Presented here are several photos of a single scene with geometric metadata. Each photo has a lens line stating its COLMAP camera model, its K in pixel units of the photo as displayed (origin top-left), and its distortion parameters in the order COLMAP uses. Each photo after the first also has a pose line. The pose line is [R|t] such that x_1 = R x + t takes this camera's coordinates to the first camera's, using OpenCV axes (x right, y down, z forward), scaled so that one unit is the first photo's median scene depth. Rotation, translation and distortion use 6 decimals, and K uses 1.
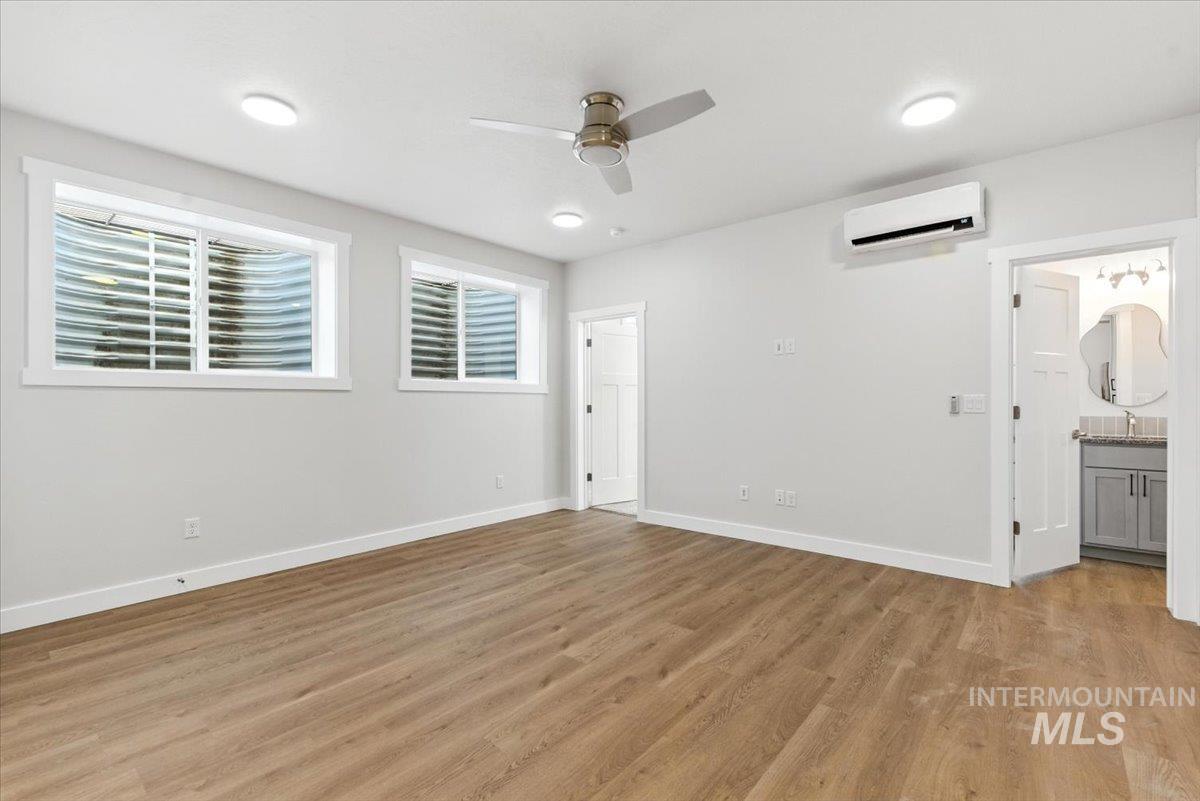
lens RADIAL K [[521.7, 0, 599.5], [0, 521.7, 395.4], [0, 0, 1]] dist [-0.002824, 0.000042]
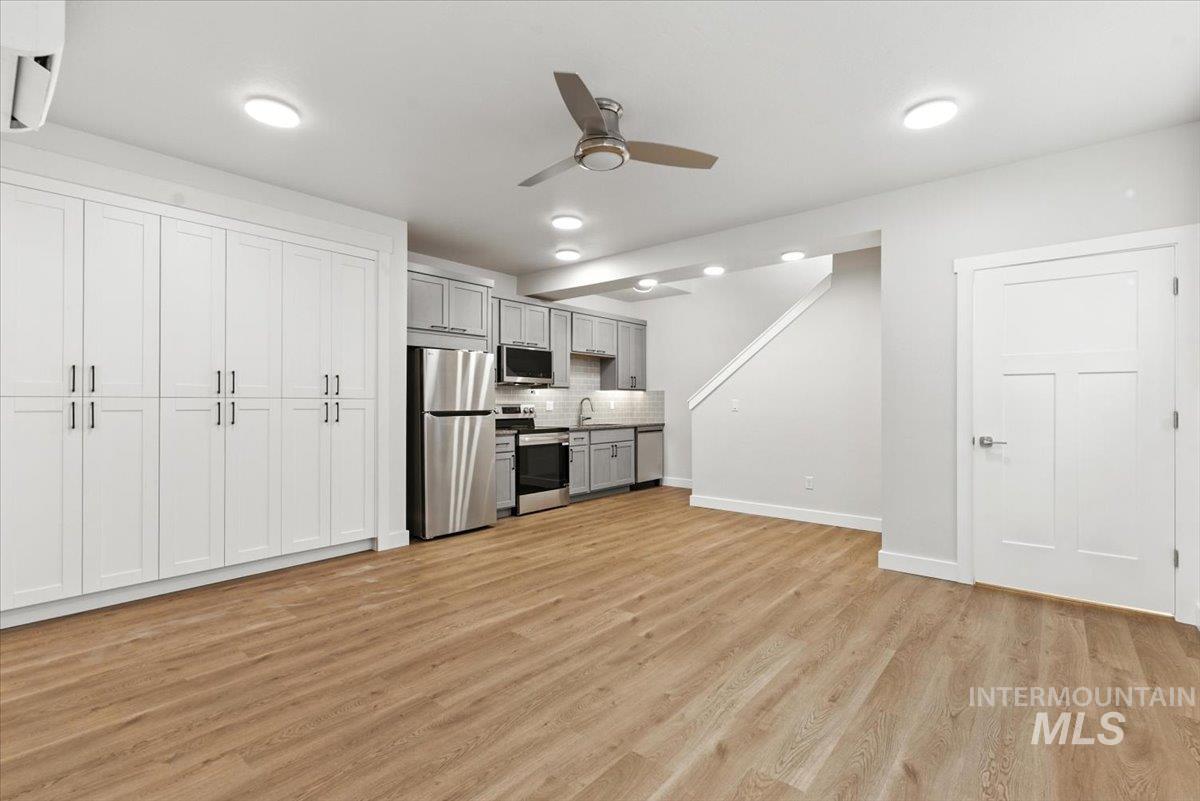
lens RADIAL K [[521.7, 0, 608.9], [0, 521.7, 406.8], [0, 0, 1]] dist [-0.002824, 0.000042]
pose [[-0.999811, 0.003176, -0.019198, 0.009498], [0.003282, 0.999980, -0.005471, 0.021230], [0.019180, -0.005533, -0.999801, 1.884161]]
